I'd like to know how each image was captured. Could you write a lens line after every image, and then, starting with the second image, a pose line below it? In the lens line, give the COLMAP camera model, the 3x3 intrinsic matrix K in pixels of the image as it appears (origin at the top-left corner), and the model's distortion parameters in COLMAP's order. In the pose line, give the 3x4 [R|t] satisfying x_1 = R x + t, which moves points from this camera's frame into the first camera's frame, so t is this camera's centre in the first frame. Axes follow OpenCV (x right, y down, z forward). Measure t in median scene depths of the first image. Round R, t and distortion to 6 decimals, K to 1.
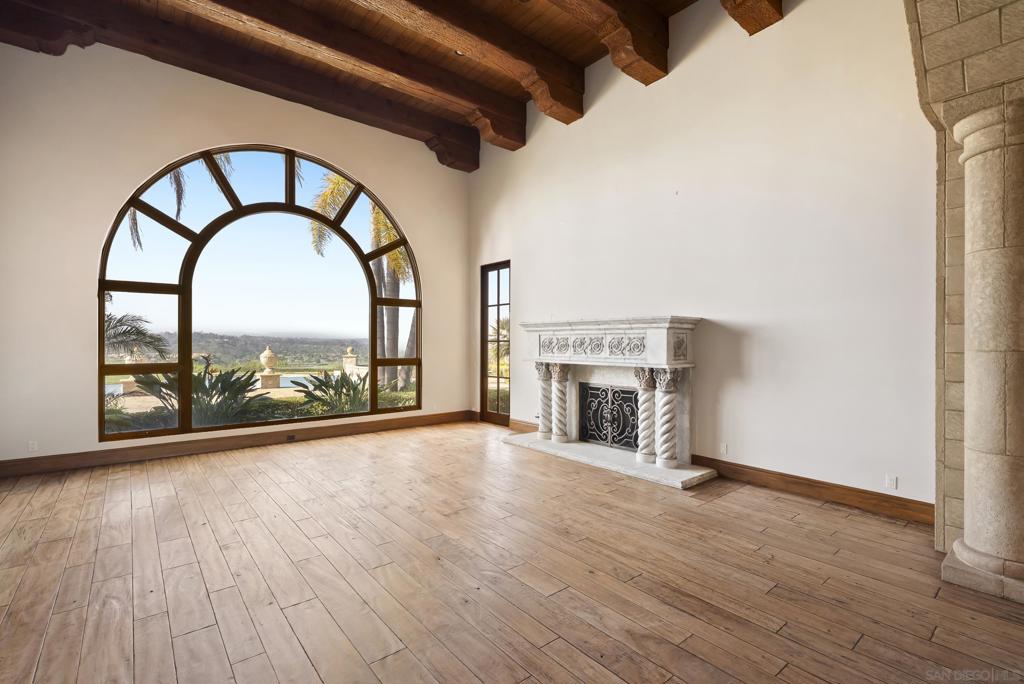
lens RADIAL K [[467.8, 0, 509.0], [0, 467.8, 338.0], [0, 0, 1]] dist [-0.007579, 0.002242]
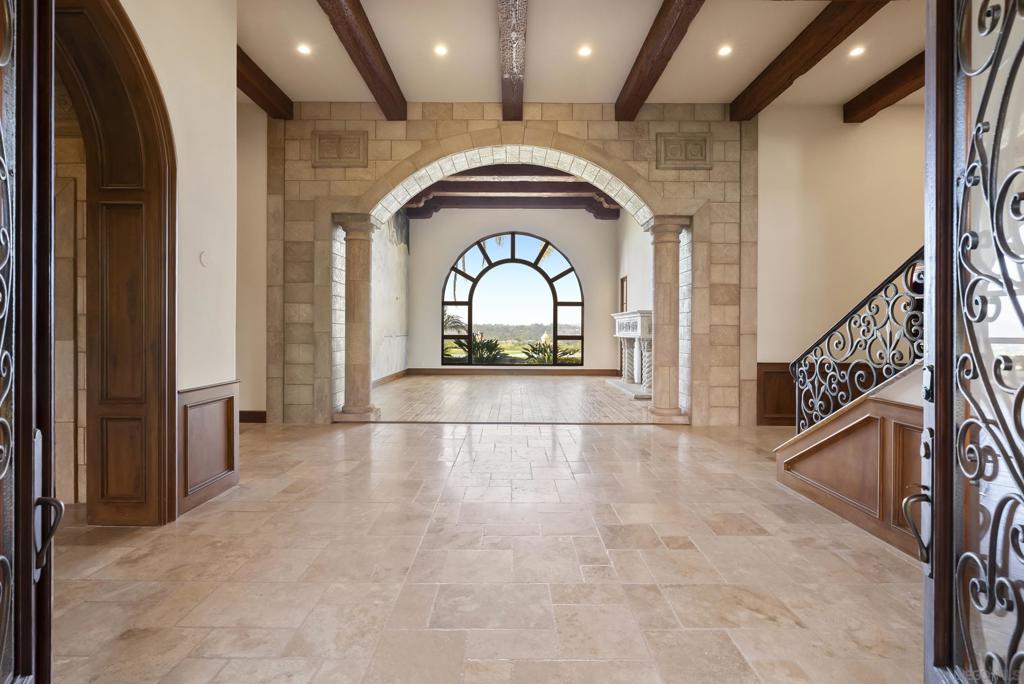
lens RADIAL K [[467.8, 0, 514.8], [0, 467.8, 335.3], [0, 0, 1]] dist [-0.007579, 0.002242]
pose [[0.770188, 0.006825, -0.637780, 0.892244], [0.001442, 0.999922, 0.012441, 0.023786], [0.637815, -0.010501, 0.770118, -0.602622]]
